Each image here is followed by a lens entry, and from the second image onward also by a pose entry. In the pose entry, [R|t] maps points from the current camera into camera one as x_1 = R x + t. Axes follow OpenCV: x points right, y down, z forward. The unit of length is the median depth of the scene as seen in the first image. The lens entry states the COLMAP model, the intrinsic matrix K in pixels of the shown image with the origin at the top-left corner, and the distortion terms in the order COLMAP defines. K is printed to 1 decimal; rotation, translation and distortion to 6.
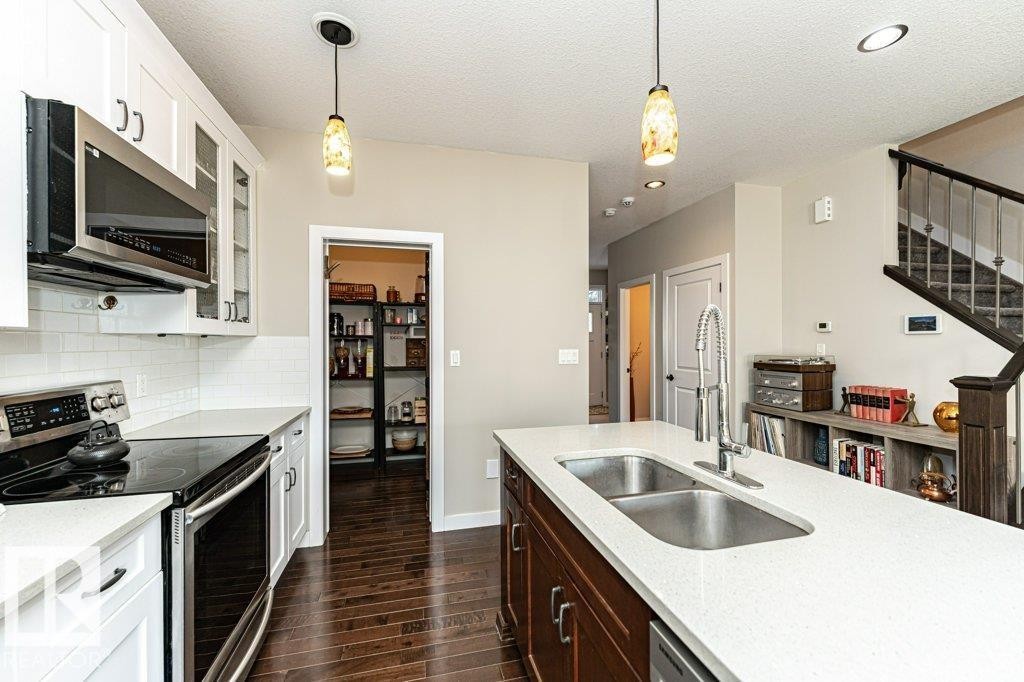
lens RADIAL K [[421.7, 0, 512.0], [0, 421.7, 341.0], [0, 0, 1]] dist [-0.000262, -0.000096]
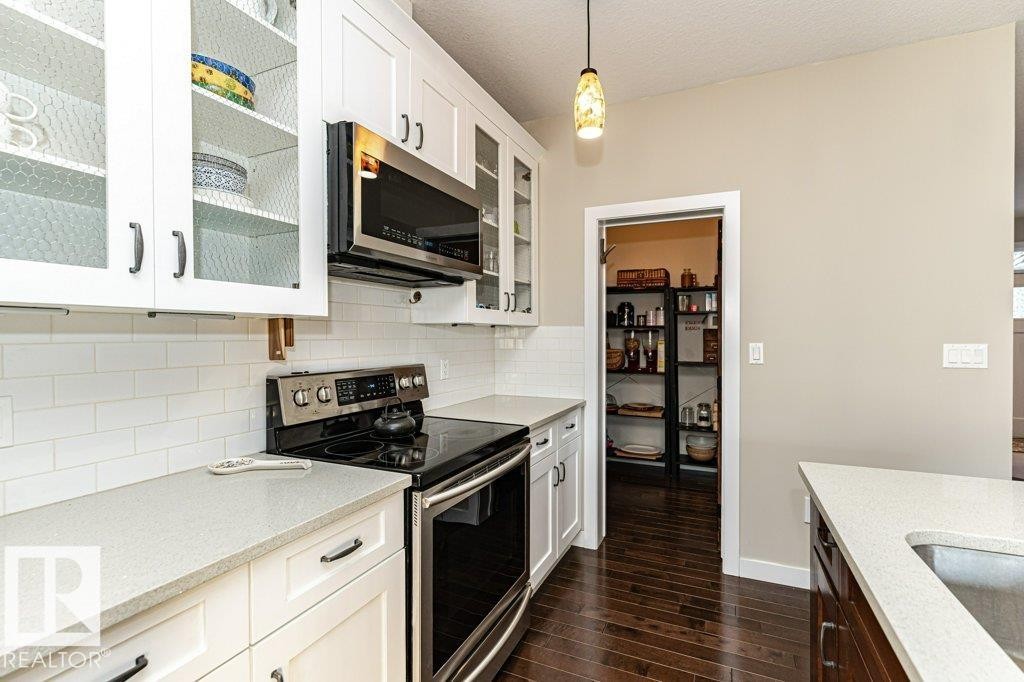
lens RADIAL K [[438.9, 0, 543.2], [0, 438.9, 337.8], [0, 0, 1]] dist [0.000819, 0.000027]
pose [[0.795966, 0.002828, -0.605335, 0.044908], [0.001185, 0.999980, 0.006230, 0.010159], [0.605340, -0.005676, 0.795946, 0.168734]]
